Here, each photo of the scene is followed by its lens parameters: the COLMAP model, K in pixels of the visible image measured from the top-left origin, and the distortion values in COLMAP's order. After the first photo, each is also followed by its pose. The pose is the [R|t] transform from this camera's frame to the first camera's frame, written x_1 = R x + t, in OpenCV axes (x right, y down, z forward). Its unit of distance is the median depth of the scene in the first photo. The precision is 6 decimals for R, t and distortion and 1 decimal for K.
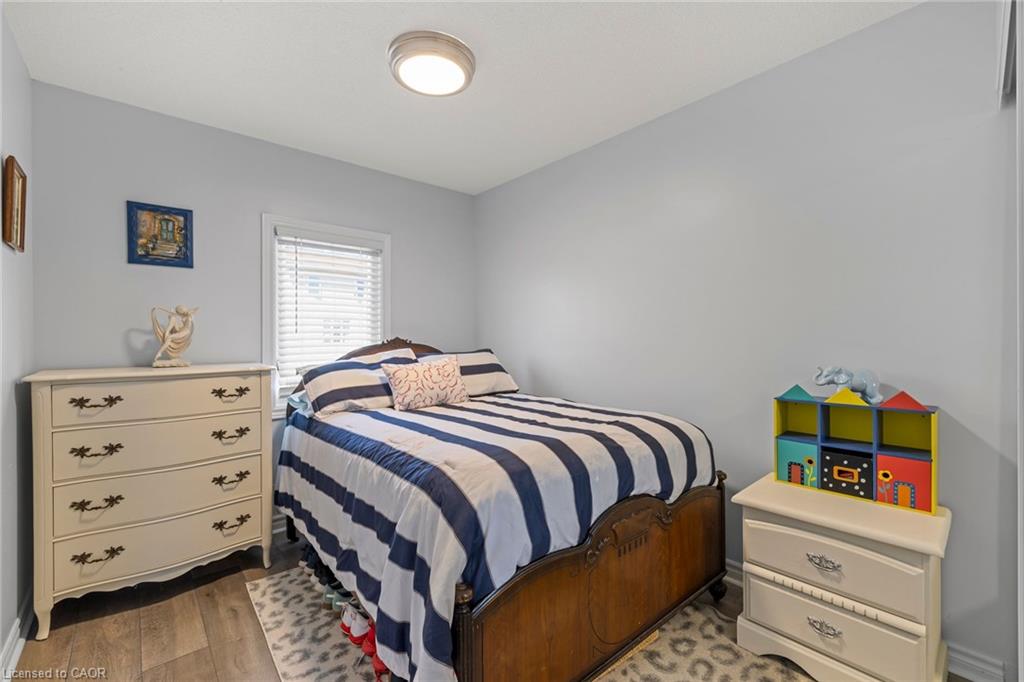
lens RADIAL K [[430.7, 0, 511.6], [0, 430.7, 336.2], [0, 0, 1]] dist [-0.000281, 0.000231]
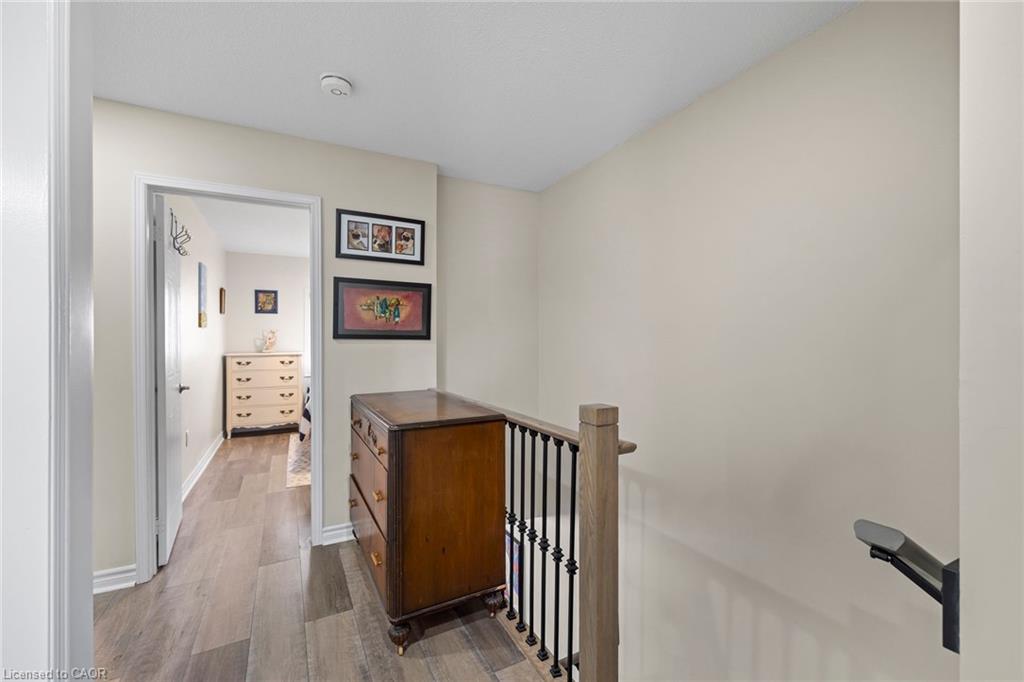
lens RADIAL K [[430.7, 0, 511.6], [0, 430.7, 336.2], [0, 0, 1]] dist [-0.000281, 0.000231]
pose [[0.972647, 0.007629, -0.232161, 1.315924], [-0.007671, 0.999970, 0.000722, -0.043870], [0.232160, 0.001078, 0.972677, -1.264132]]
